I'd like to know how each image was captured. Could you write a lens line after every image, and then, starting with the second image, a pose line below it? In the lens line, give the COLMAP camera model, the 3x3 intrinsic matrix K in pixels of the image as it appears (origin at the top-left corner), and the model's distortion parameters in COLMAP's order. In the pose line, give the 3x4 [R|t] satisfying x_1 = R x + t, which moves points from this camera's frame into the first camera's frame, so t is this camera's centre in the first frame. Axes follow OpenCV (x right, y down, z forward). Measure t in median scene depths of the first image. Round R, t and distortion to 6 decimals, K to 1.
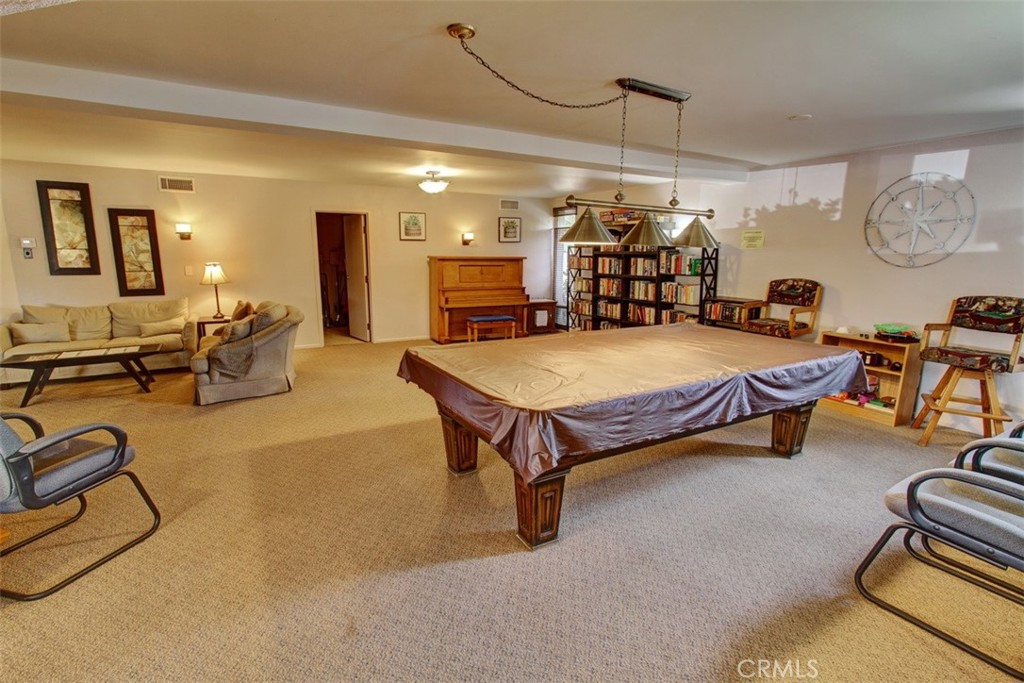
lens RADIAL K [[486.3, 0, 508.3], [0, 486.3, 340.4], [0, 0, 1]] dist [-0.020950, 0.000486]
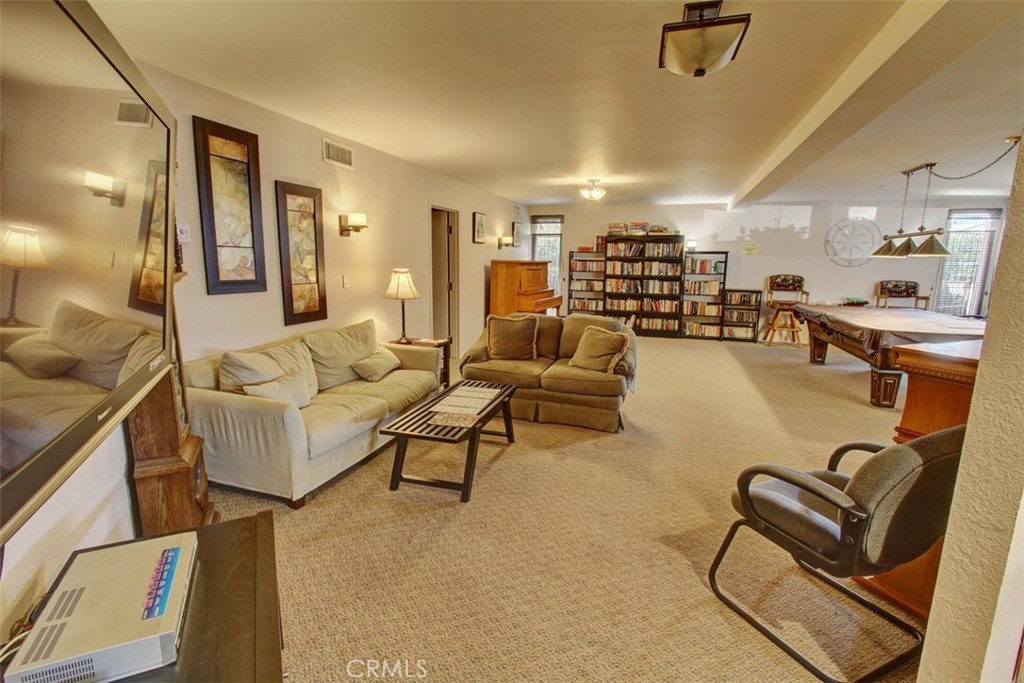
lens RADIAL K [[486.3, 0, 509.1], [0, 486.3, 343.4], [0, 0, 1]] dist [-0.020950, 0.000486]
pose [[0.749125, -0.113113, 0.652700, -1.018107], [0.113311, 0.992672, 0.041980, -0.063407], [-0.652666, 0.042509, 0.756452, 0.350753]]
